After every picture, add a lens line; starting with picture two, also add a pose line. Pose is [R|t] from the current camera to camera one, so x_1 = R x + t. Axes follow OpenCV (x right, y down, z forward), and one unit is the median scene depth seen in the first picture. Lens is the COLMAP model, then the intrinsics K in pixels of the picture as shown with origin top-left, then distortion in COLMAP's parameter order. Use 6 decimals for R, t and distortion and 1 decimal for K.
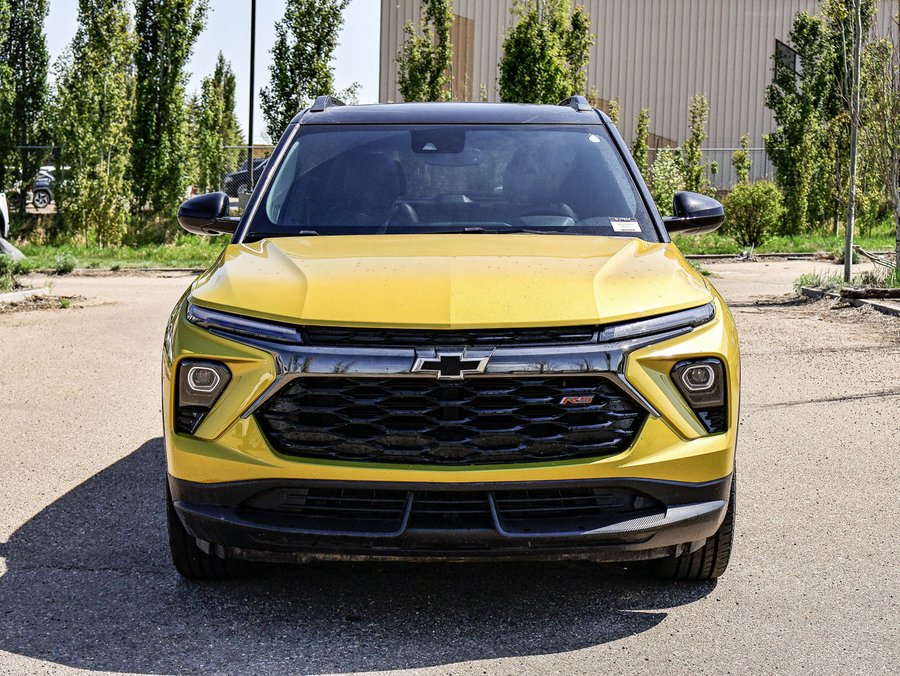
lens RADIAL K [[1676.1, 0, 377.0], [0, 1676.1, 338.4], [0, 0, 1]] dist [0.017918, -0.001188]
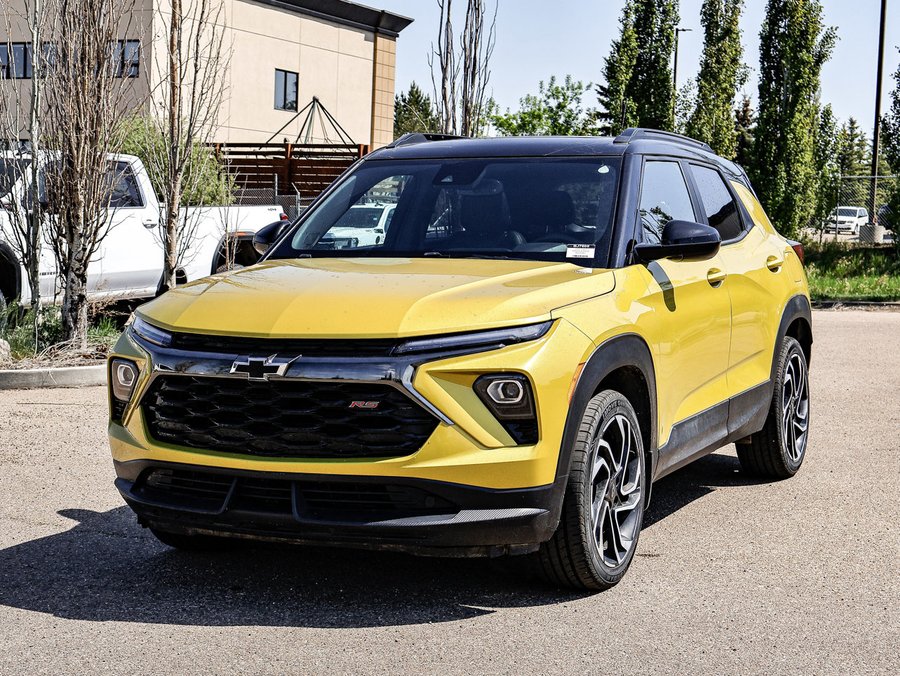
lens RADIAL K [[1741.0, 0, 450.0], [0, 1741.0, 338.0], [0, 0, 1]] dist [0.048857, 0.054967]
pose [[0.900630, 0.028932, -0.433624, 0.648434], [-0.038614, 0.999163, -0.013535, 0.005650], [0.432869, 0.028934, 0.900992, -0.023384]]
